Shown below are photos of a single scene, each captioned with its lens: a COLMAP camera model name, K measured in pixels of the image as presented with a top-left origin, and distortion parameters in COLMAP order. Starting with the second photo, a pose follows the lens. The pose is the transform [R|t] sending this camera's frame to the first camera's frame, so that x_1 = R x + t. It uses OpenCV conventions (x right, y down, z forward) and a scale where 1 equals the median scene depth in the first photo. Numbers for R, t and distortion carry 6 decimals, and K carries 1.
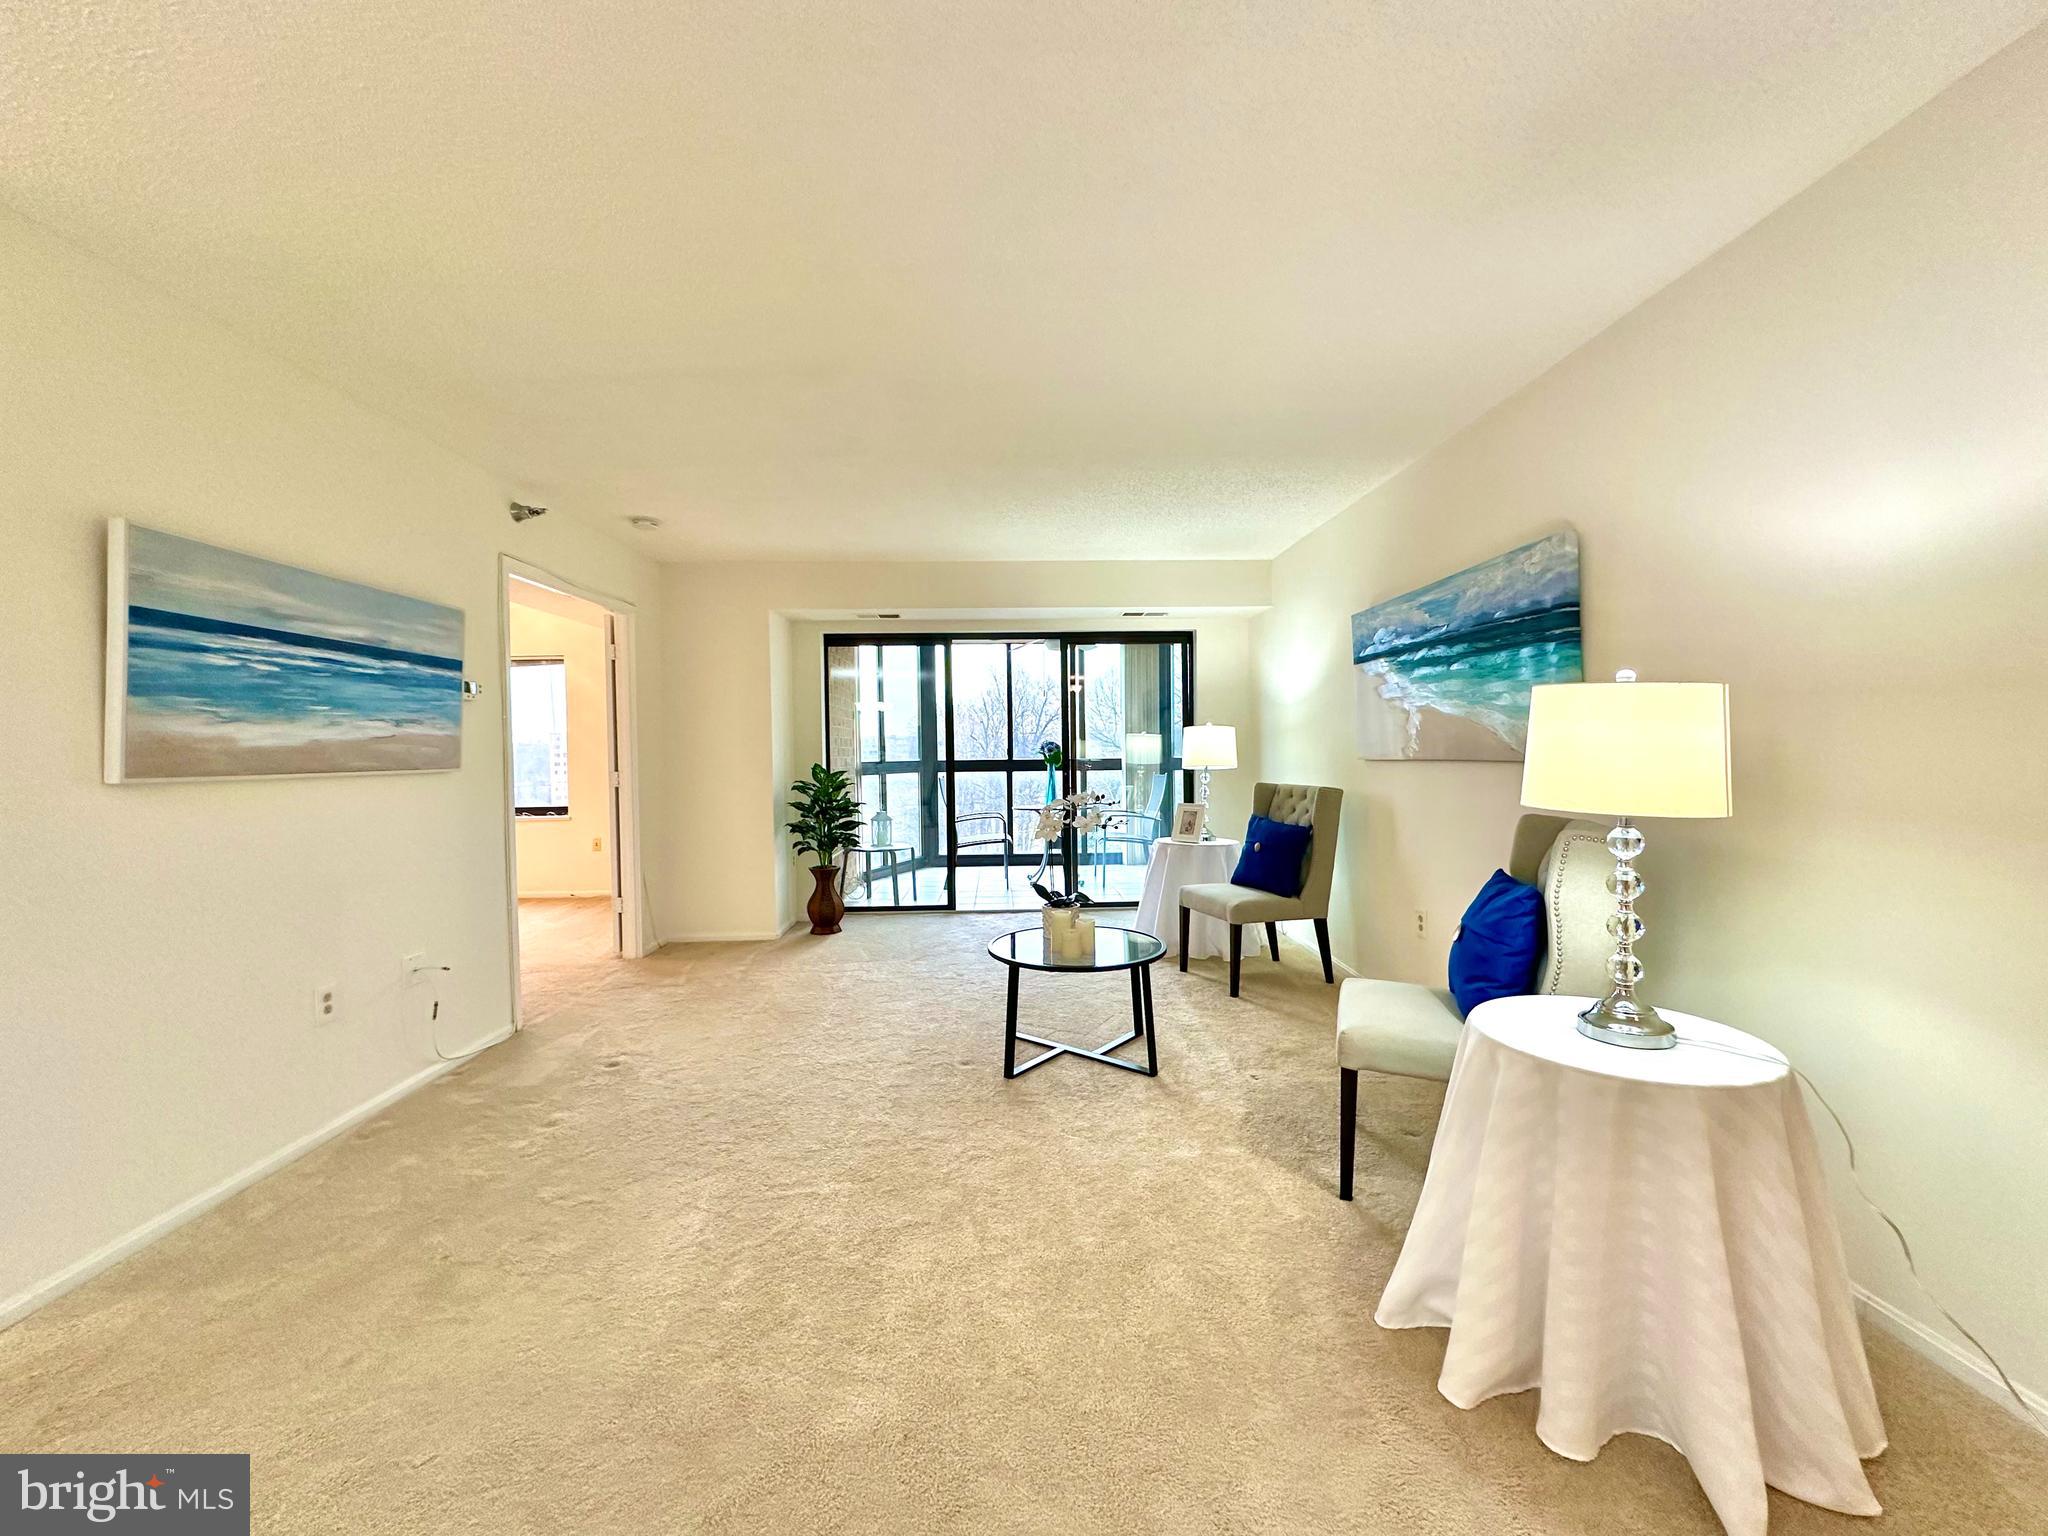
lens RADIAL K [[813.8, 0, 1019.3], [0, 813.8, 770.6], [0, 0, 1]] dist [-0.001694, 0.000429]
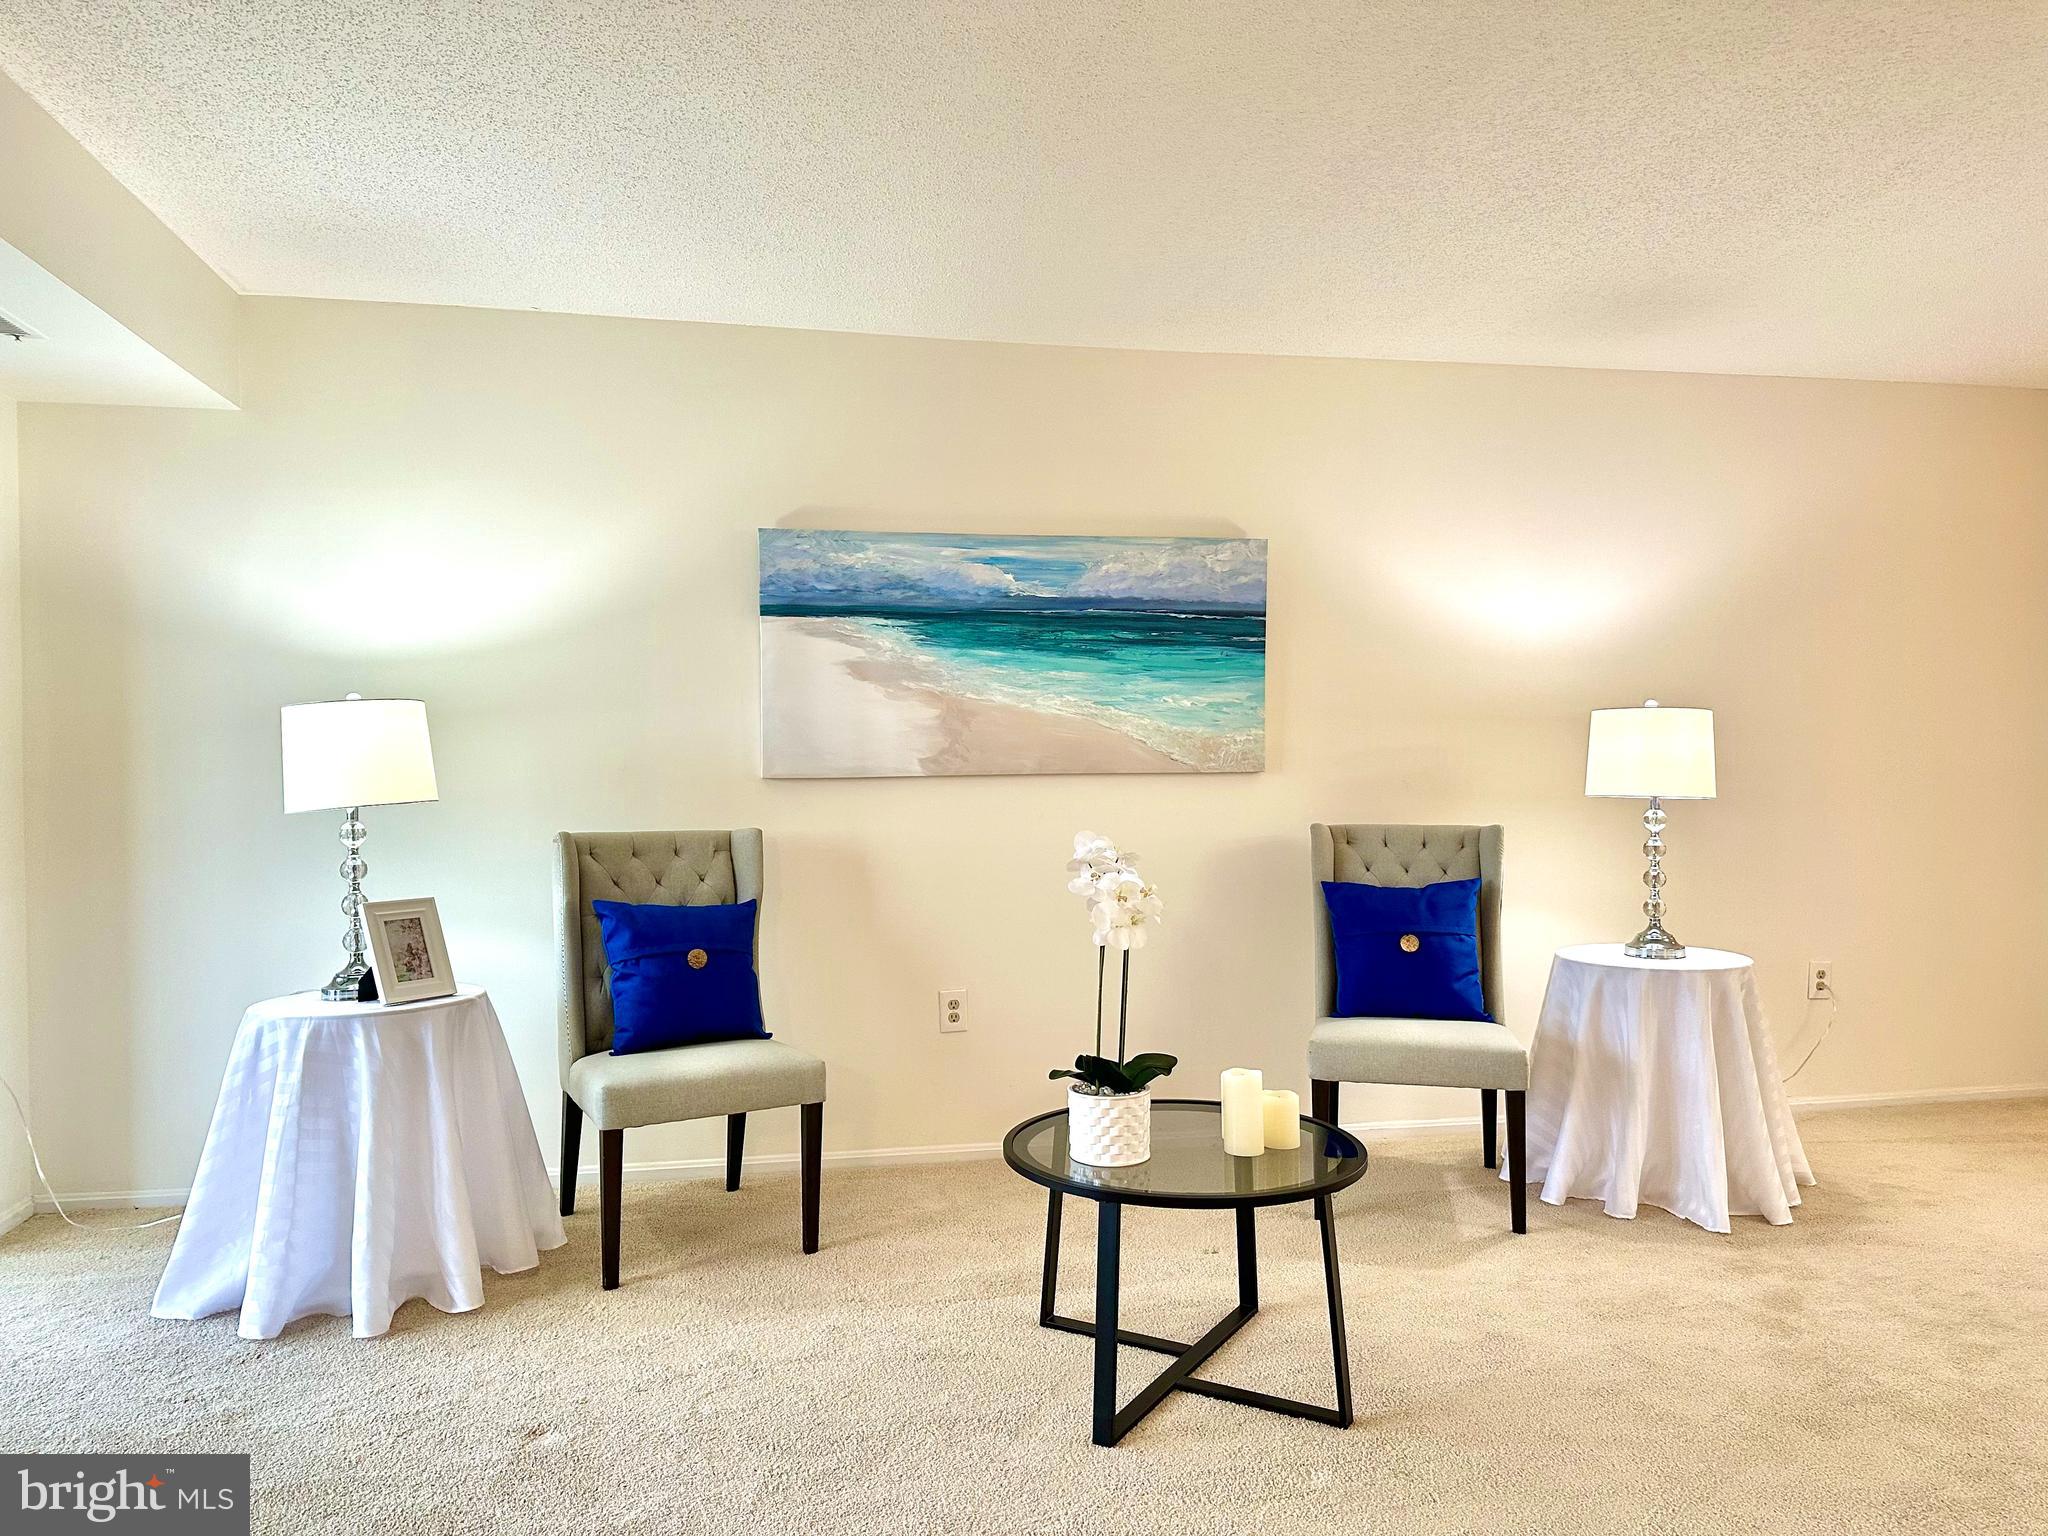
lens RADIAL K [[1429.4, 0, 1036.4], [0, 1429.4, 757.3], [0, 0, 1]] dist [0.079523, -0.098503]
pose [[-0.172442, 0.018973, 0.984837, -0.848882], [0.031898, 0.999398, -0.013668, -0.012118], [-0.984503, 0.029057, -0.172943, 1.343991]]
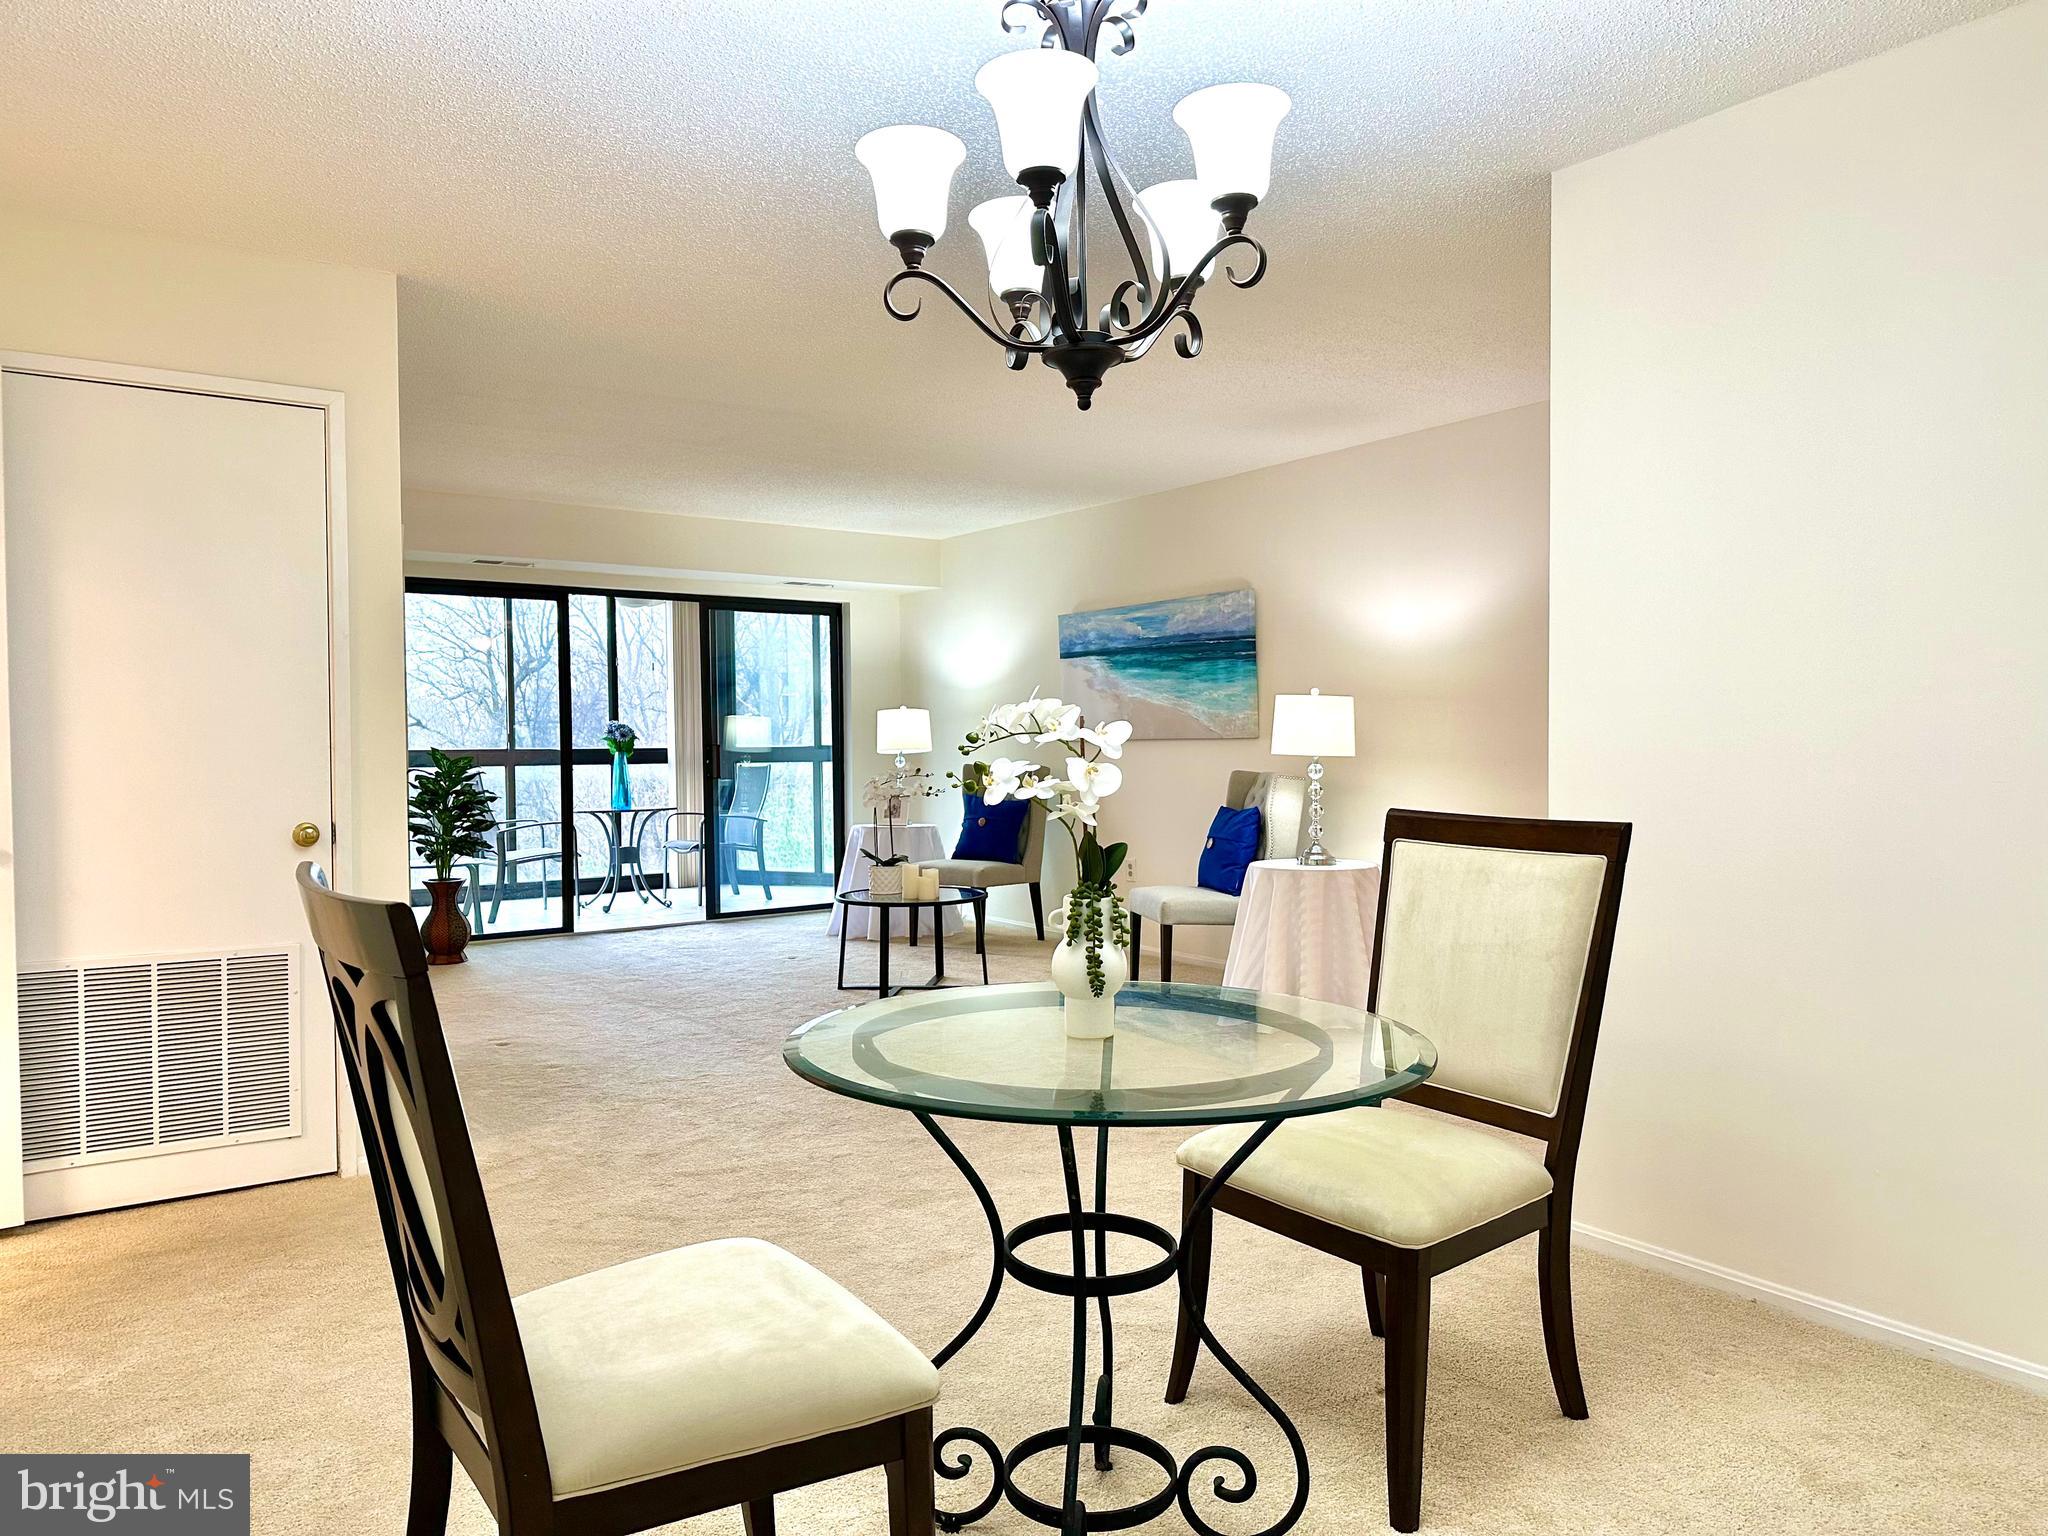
lens RADIAL K [[1429.4, 0, 1028.4], [0, 1429.4, 780.5], [0, 0, 1]] dist [0.079523, -0.098503]
pose [[0.827584, -0.010439, 0.561245, -1.034197], [0.012131, 0.999926, 0.000711, 0.054392], [-0.561211, 0.006220, 0.827649, -0.874805]]
